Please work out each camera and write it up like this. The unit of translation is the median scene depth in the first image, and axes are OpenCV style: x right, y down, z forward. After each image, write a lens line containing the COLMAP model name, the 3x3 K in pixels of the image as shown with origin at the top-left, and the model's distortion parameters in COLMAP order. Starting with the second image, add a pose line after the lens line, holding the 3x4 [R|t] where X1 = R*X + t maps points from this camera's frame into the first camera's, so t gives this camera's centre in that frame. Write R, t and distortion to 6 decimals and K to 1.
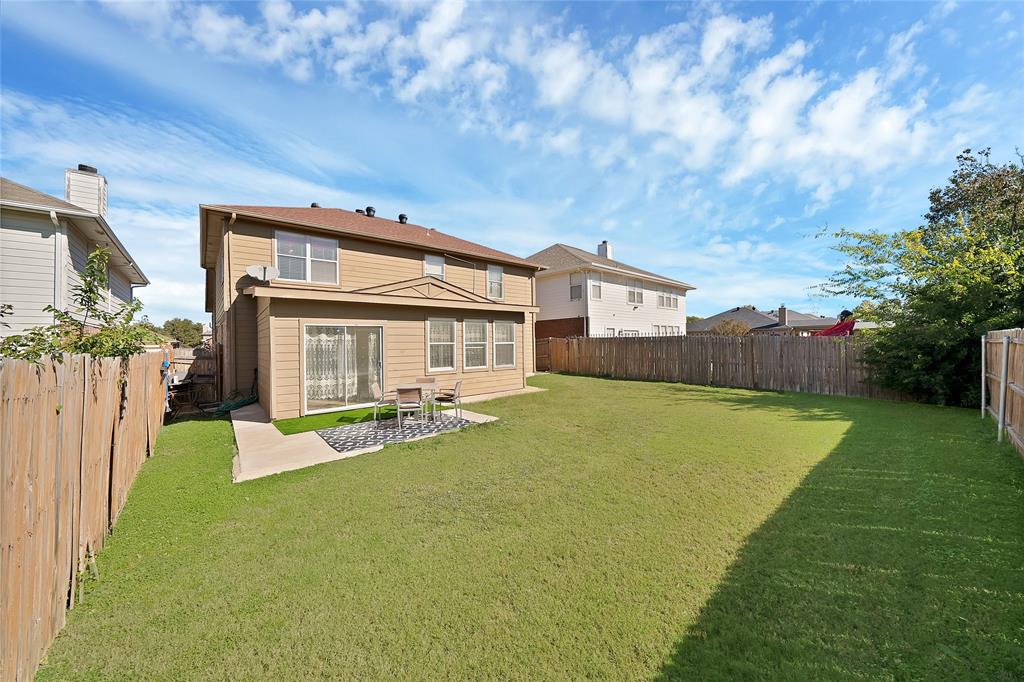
lens RADIAL K [[371.0, 0, 502.8], [0, 371.0, 337.0], [0, 0, 1]] dist [-0.002206, -0.000204]
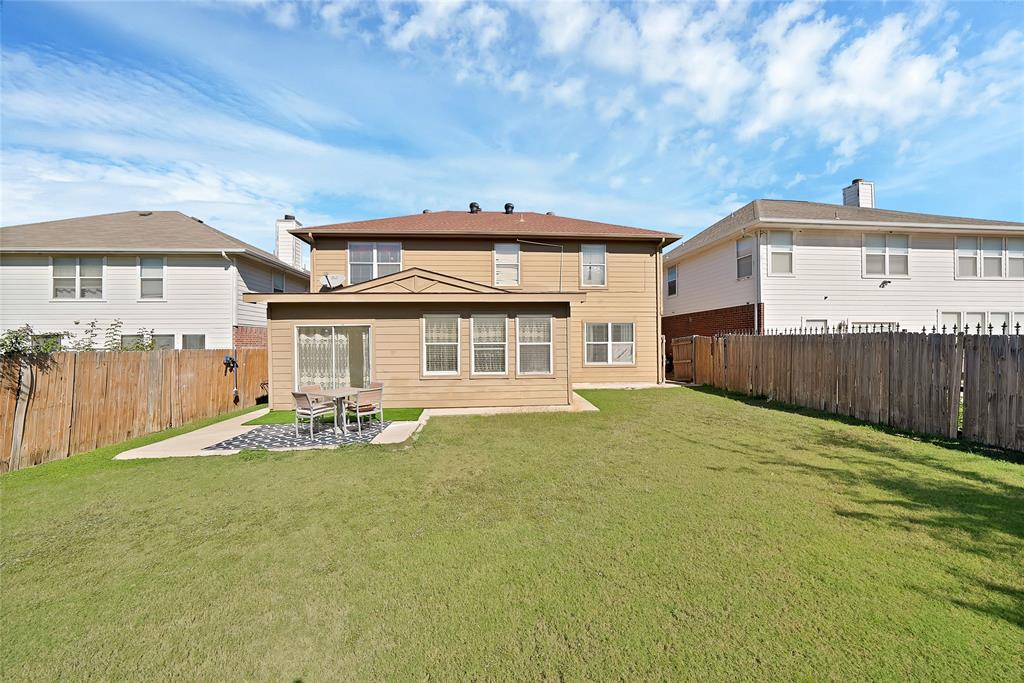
lens RADIAL K [[384.5, 0, 512.0], [0, 384.5, 341.5], [0, 0, 1]] dist [-0.007002, -0.000221]
pose [[0.808983, 0.004131, -0.587817, 0.446676], [0.006205, 0.999860, 0.015567, -0.000799], [0.587799, -0.016241, 0.808844, 0.328971]]
